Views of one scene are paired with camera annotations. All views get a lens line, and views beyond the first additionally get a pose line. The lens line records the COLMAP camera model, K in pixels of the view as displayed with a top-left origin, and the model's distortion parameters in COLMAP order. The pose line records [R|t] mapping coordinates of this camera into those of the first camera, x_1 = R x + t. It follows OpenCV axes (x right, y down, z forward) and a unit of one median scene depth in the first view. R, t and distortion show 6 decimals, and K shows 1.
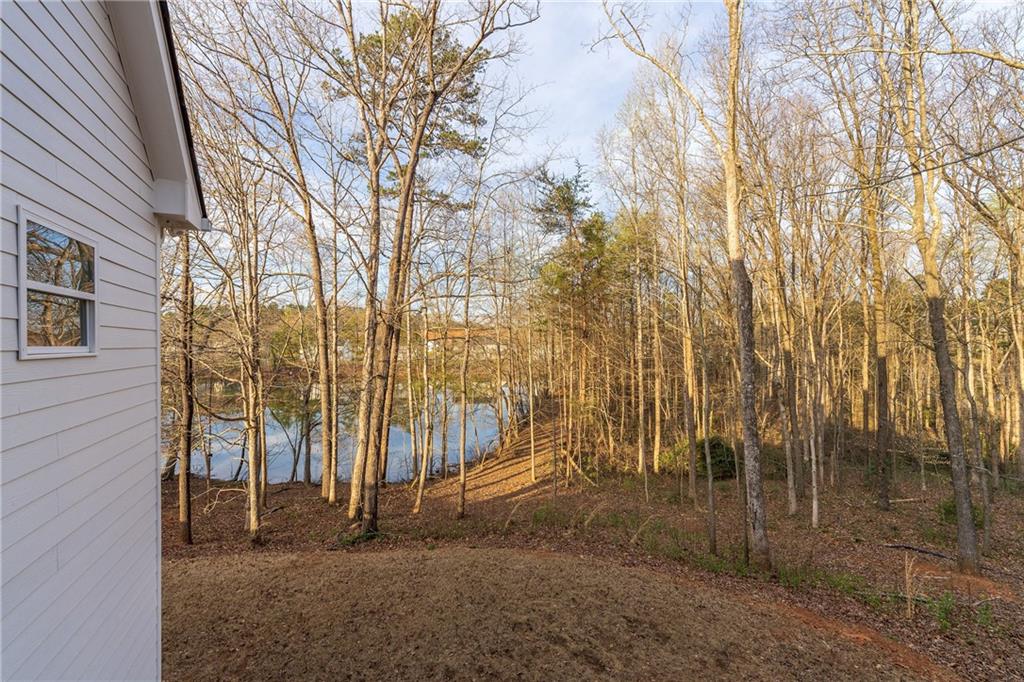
lens RADIAL K [[416.1, 0, 512.0], [0, 416.1, 341.0], [0, 0, 1]] dist [-0.000520, 0.000076]
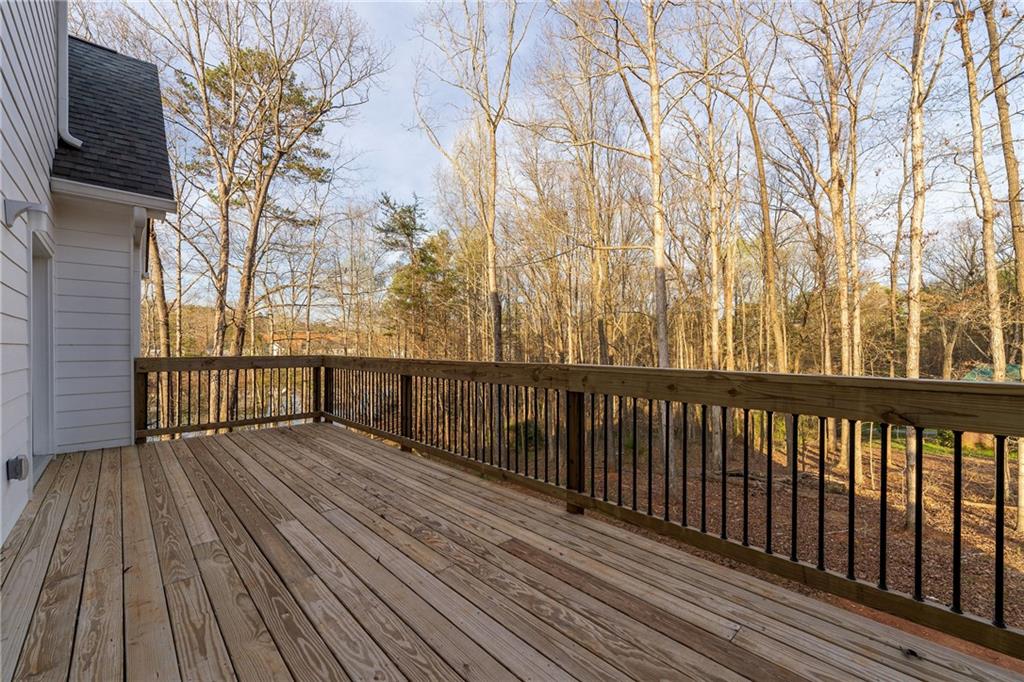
lens RADIAL K [[415.0, 0, 516.4], [0, 415.0, 350.6], [0, 0, 1]] dist [-0.009168, -0.000279]
pose [[0.944493, 0.002111, 0.328525, 0.050696], [-0.006014, 0.999923, 0.010863, 0.007537], [-0.328476, -0.012236, 0.944433, -0.268154]]
